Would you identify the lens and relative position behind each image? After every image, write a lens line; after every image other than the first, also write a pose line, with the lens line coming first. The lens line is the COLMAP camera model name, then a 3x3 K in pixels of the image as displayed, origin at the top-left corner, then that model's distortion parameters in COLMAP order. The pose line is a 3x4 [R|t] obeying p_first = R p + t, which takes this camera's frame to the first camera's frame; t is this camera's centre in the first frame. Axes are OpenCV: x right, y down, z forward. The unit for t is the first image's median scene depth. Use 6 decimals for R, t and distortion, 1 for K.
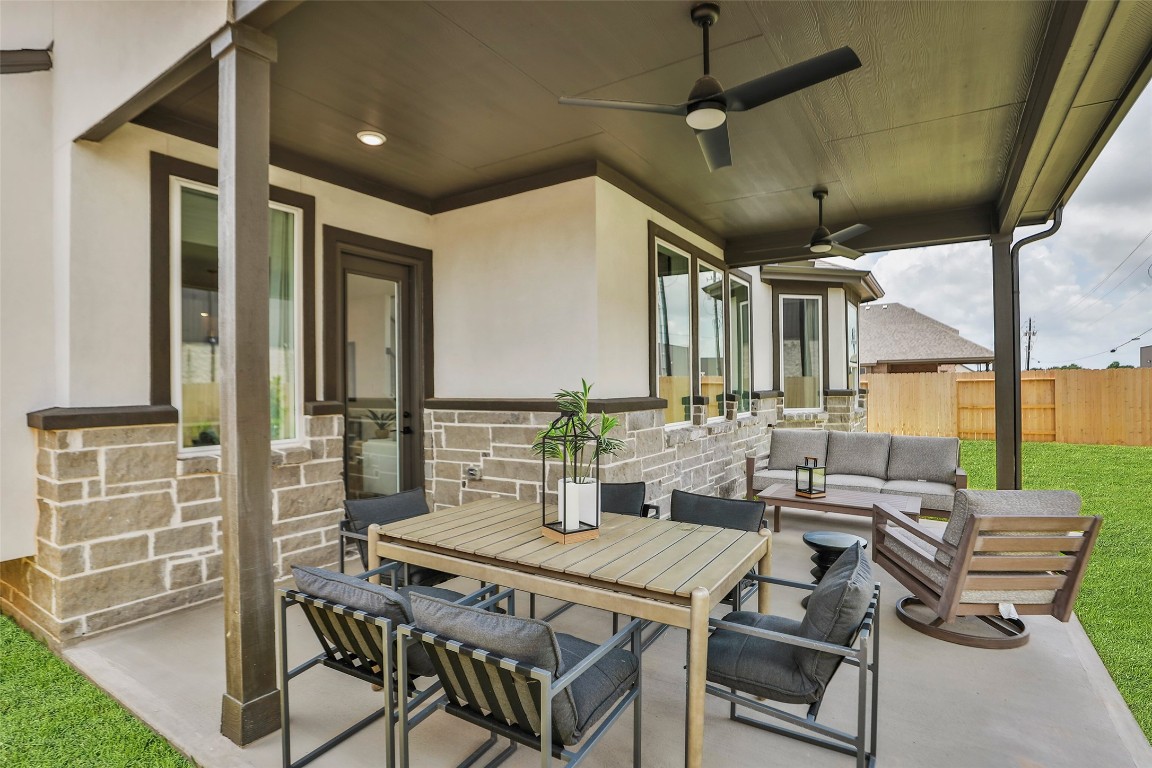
lens RADIAL K [[569.9, 0, 553.8], [0, 569.9, 390.2], [0, 0, 1]] dist [-0.027589, -0.000195]
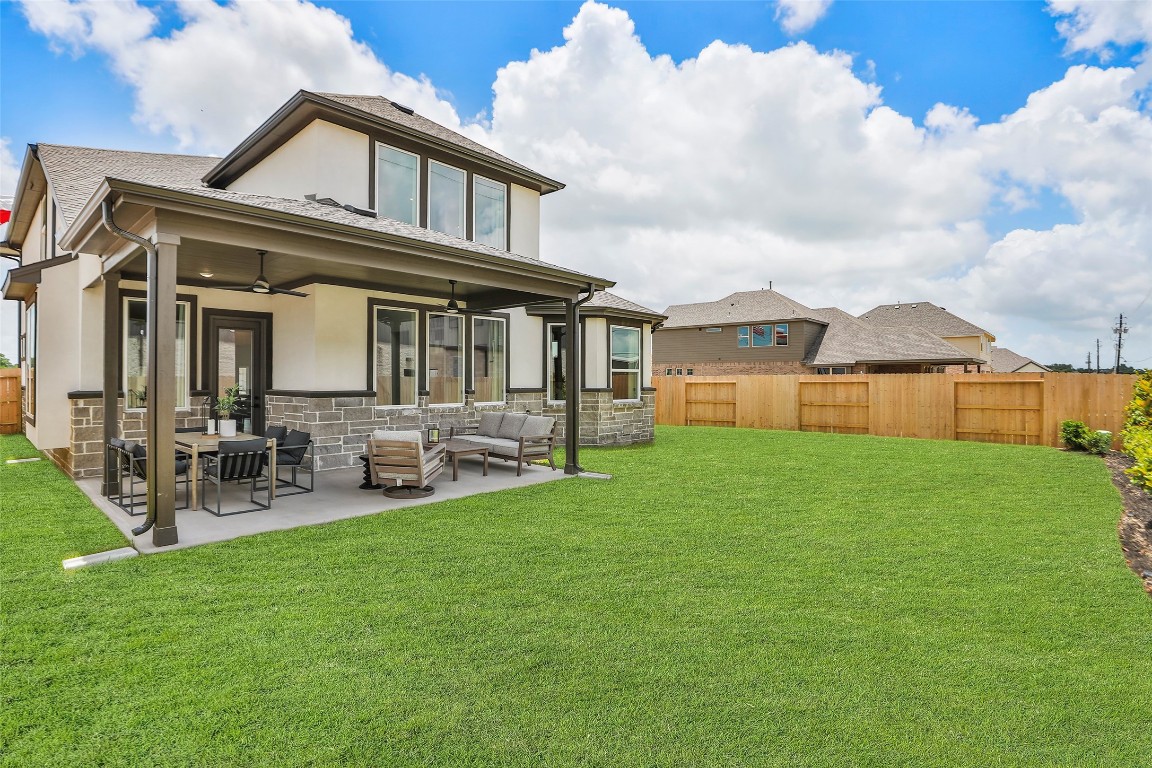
lens RADIAL K [[574.2, 0, 573.9], [0, 574.2, 379.3], [0, 0, 1]] dist [-0.025375, 0.001784]
pose [[0.987087, 0.014771, -0.159500, 1.380093], [-0.015160, 0.999884, -0.001221, -0.041388], [0.159464, 0.003624, 0.987197, -0.935830]]
